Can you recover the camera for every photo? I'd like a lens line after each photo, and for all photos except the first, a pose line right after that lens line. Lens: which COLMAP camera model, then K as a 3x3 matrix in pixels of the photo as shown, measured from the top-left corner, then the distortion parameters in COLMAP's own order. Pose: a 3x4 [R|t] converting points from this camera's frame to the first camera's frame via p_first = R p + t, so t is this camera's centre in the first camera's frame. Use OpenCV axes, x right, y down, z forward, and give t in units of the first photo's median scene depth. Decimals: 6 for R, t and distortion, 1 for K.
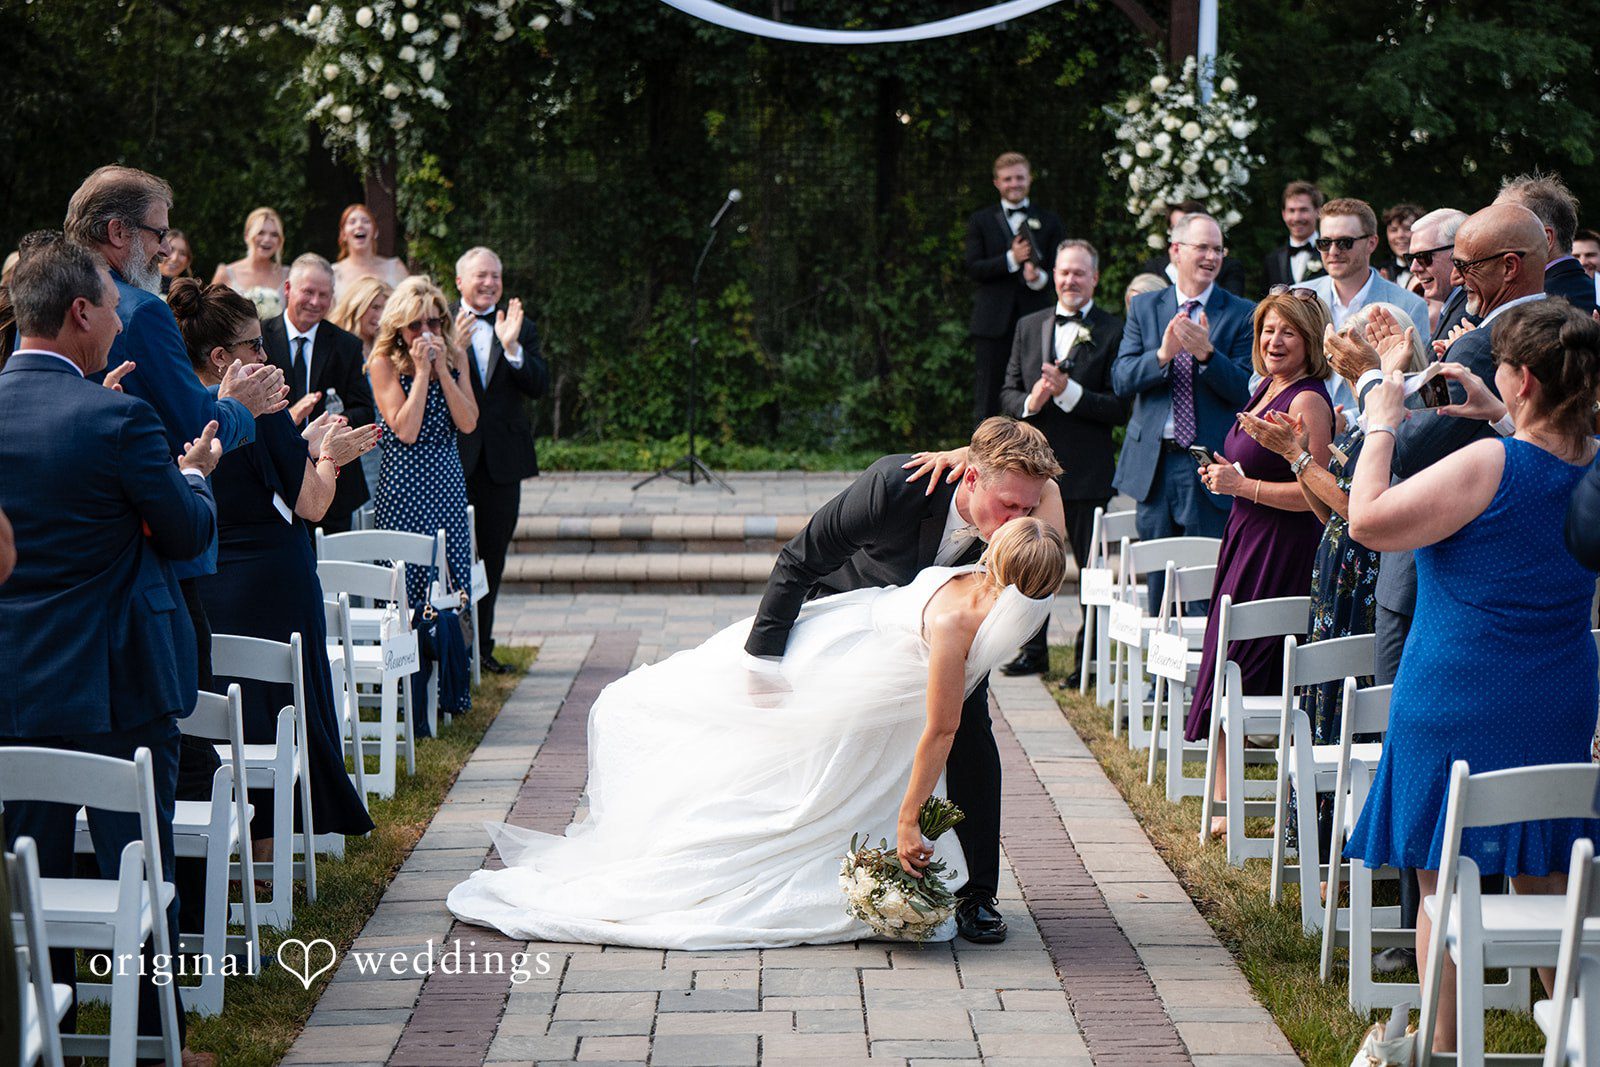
lens RADIAL K [[3615.1, 0, 778.0], [0, 3615.1, 533.4], [0, 0, 1]] dist [0.045858, -0.050595]
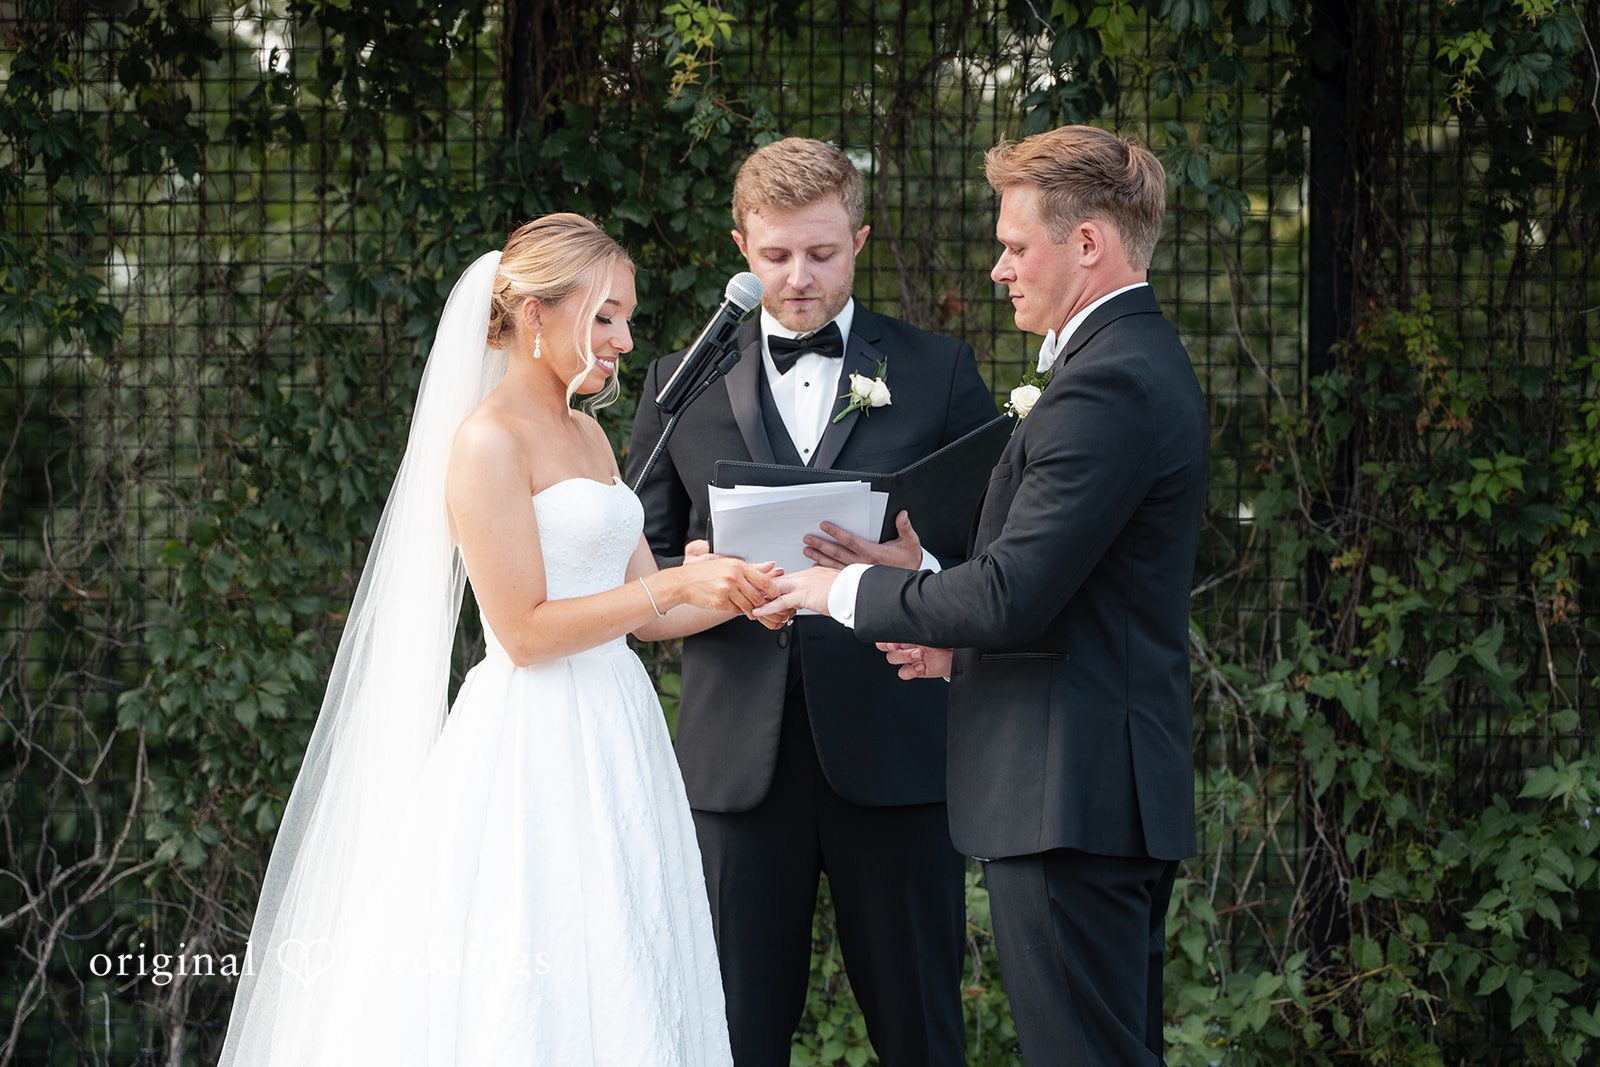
lens RADIAL K [[4943.2, 0, 800.0], [0, 4943.2, 533.5], [0, 0, 1]] dist [-0.039664, 1.042699]
pose [[0.989993, 0.001663, -0.141106, 0.045717], [-0.014858, 0.995601, -0.092509, -0.042520], [0.140332, 0.093680, 0.985663, 0.657243]]
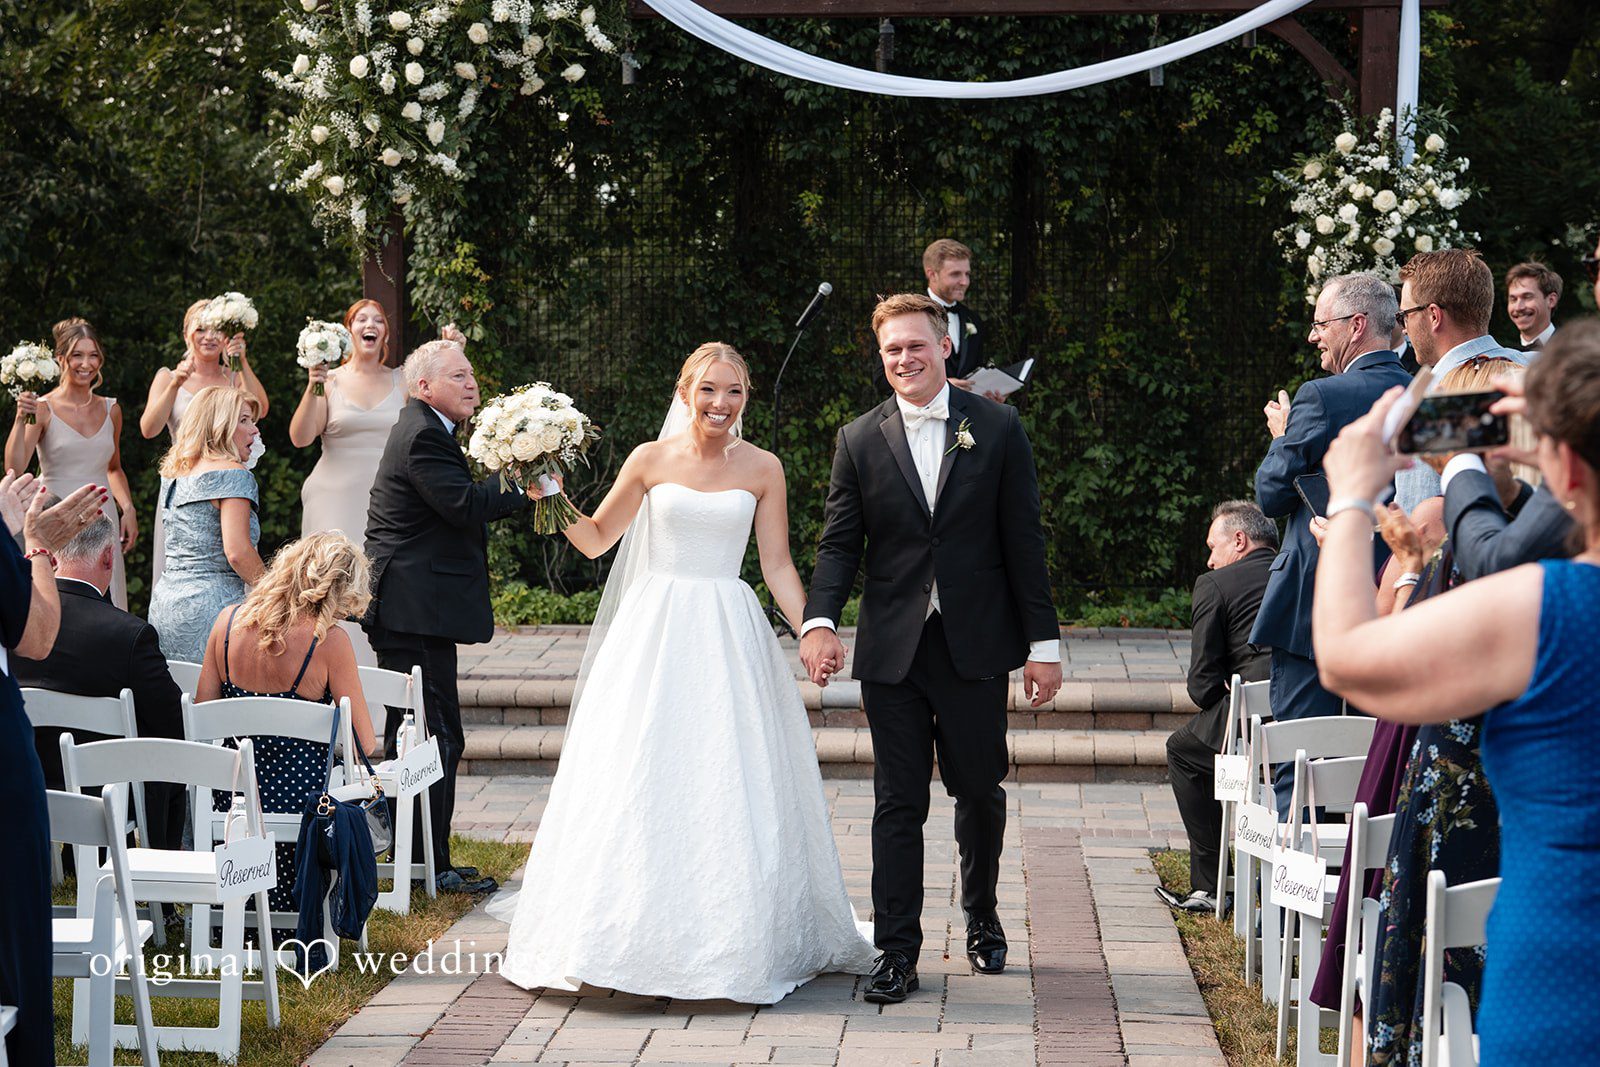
lens RADIAL K [[3285.6, 0, 797.2], [0, 3285.6, 555.4], [0, 0, 1]] dist [0.043776, 0.393459]
pose [[0.994585, 0.004774, -0.103818, 0.060971], [-0.009166, 0.999081, -0.041865, -0.001968], [0.103523, 0.042590, 0.993715, 0.270870]]
